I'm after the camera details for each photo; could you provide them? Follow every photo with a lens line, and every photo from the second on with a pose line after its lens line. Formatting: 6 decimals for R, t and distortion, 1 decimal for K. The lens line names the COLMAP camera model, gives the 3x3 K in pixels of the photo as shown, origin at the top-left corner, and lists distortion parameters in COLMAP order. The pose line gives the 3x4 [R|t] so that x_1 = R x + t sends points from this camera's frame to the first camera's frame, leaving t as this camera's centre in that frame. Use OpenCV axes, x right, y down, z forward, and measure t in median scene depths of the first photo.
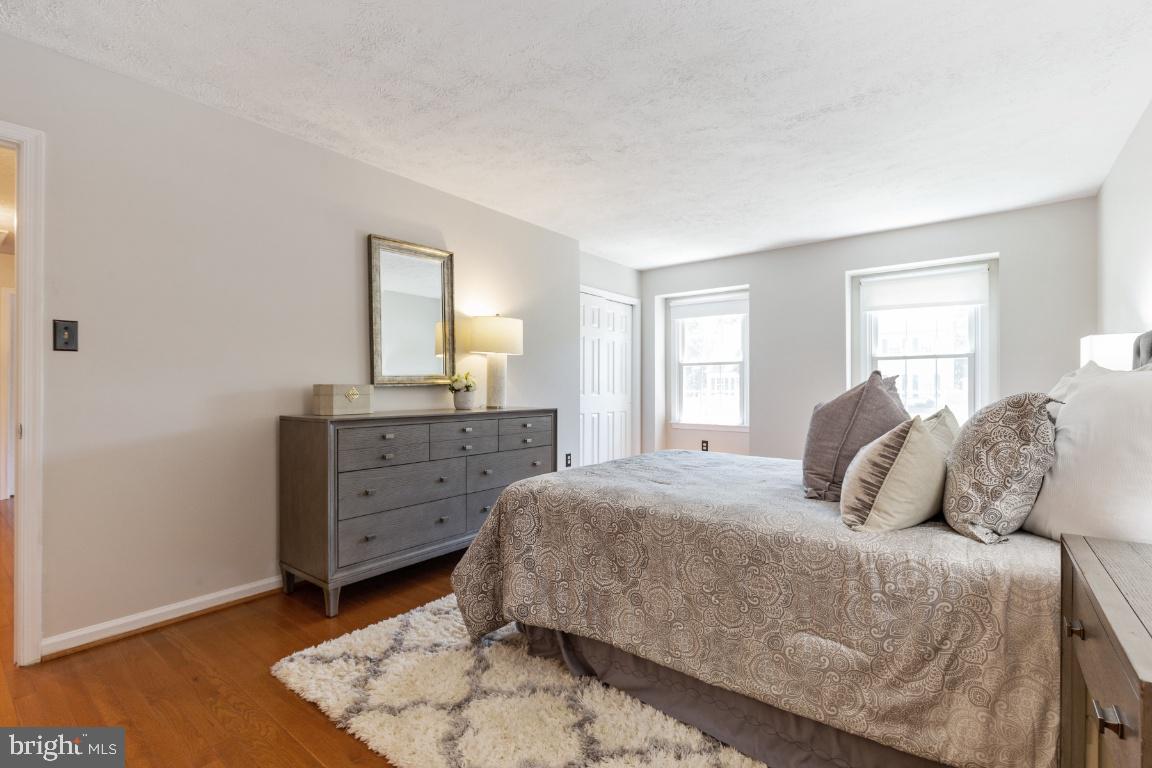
lens RADIAL K [[531.1, 0, 543.5], [0, 531.1, 392.3], [0, 0, 1]] dist [0.013071, 0.000396]
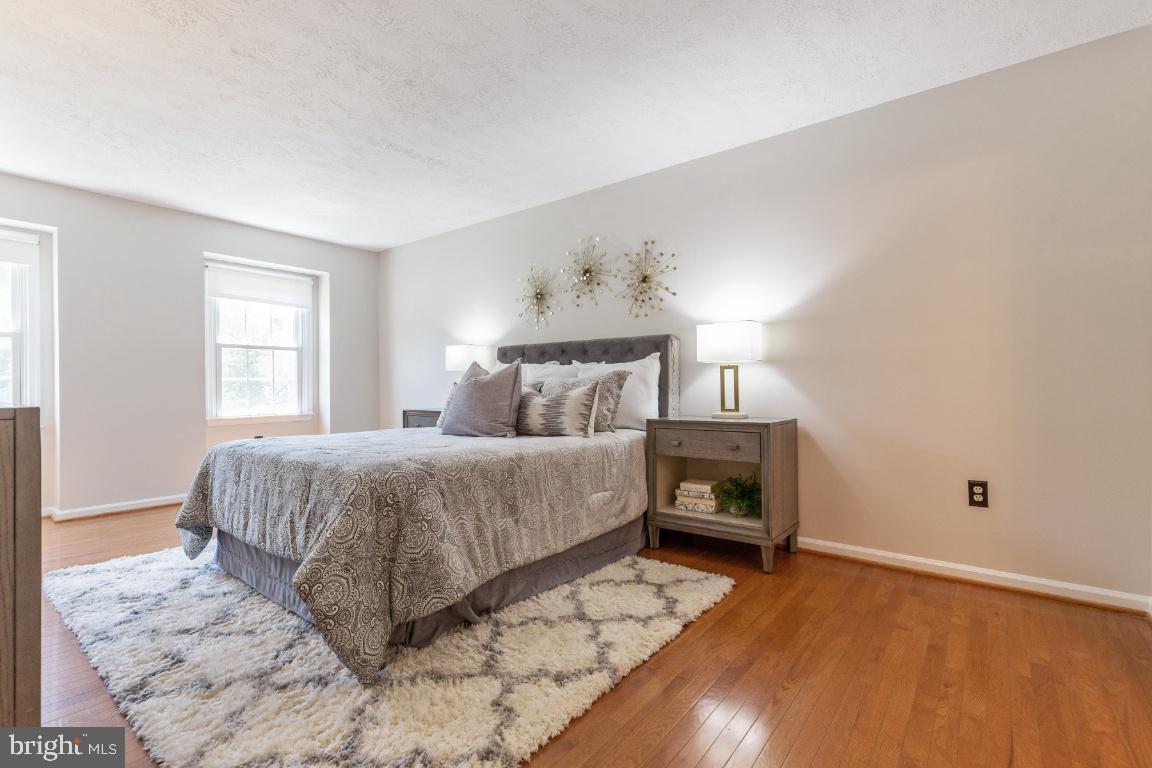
lens RADIAL K [[531.1, 0, 574.2], [0, 531.1, 384.1], [0, 0, 1]] dist [0.013071, 0.000396]
pose [[-0.036825, -0.001736, 0.999320, -1.204552], [-0.004092, 0.999990, 0.001586, 0.047496], [-0.999313, -0.004031, -0.036831, 0.980847]]
